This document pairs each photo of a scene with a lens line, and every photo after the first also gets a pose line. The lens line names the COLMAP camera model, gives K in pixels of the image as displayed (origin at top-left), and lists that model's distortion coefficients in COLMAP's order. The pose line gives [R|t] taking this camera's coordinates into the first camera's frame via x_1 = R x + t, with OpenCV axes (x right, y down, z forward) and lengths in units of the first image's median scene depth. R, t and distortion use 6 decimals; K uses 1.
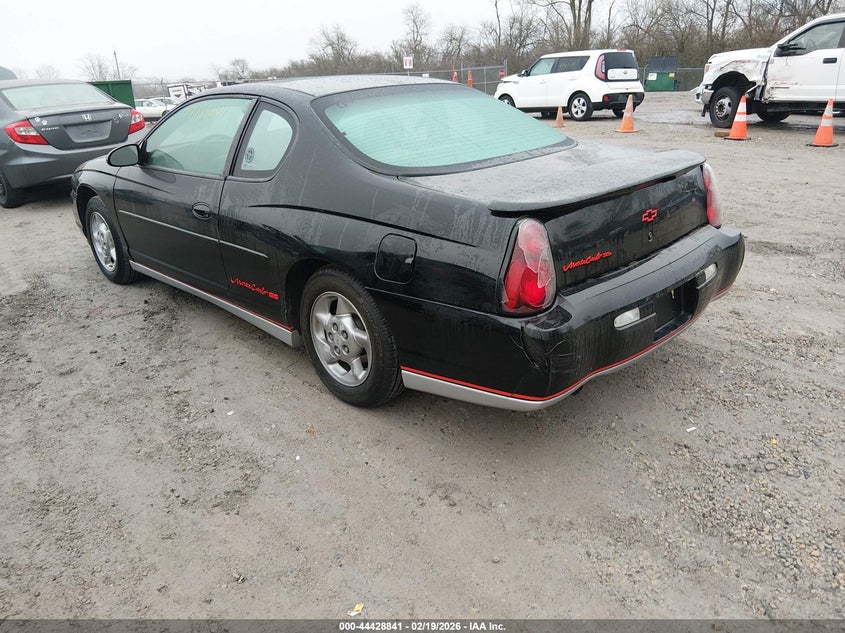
lens RADIAL K [[711.8, 0, 424.3], [0, 711.8, 319.0], [0, 0, 1]] dist [-0.016600, 0.021864]
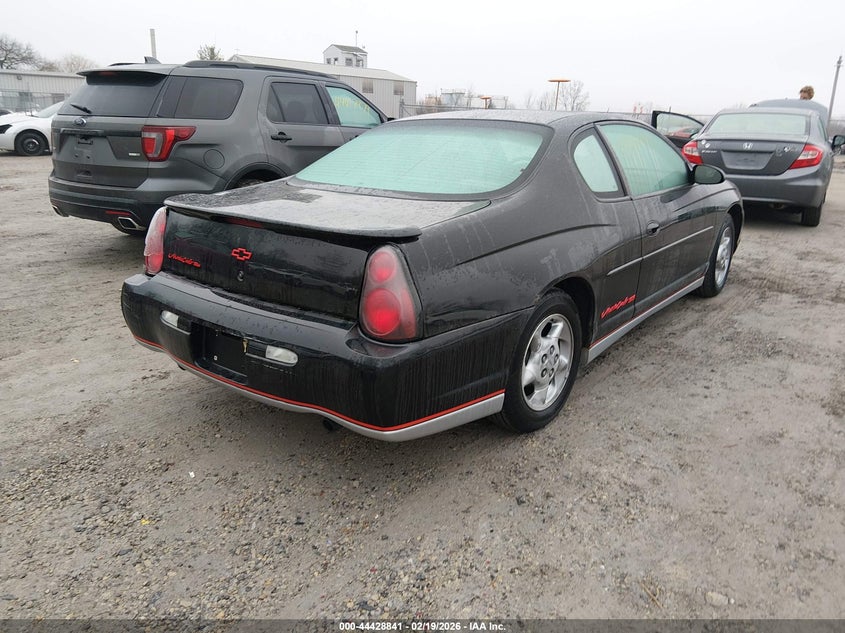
lens RADIAL K [[711.8, 0, 424.3], [0, 711.8, 314.0], [0, 0, 1]] dist [-0.016600, 0.021864]
pose [[0.059153, 0.322677, -0.944659, 0.569311], [-0.362962, 0.888498, 0.280765, -0.194874], [0.929924, 0.326268, 0.169677, 0.490152]]
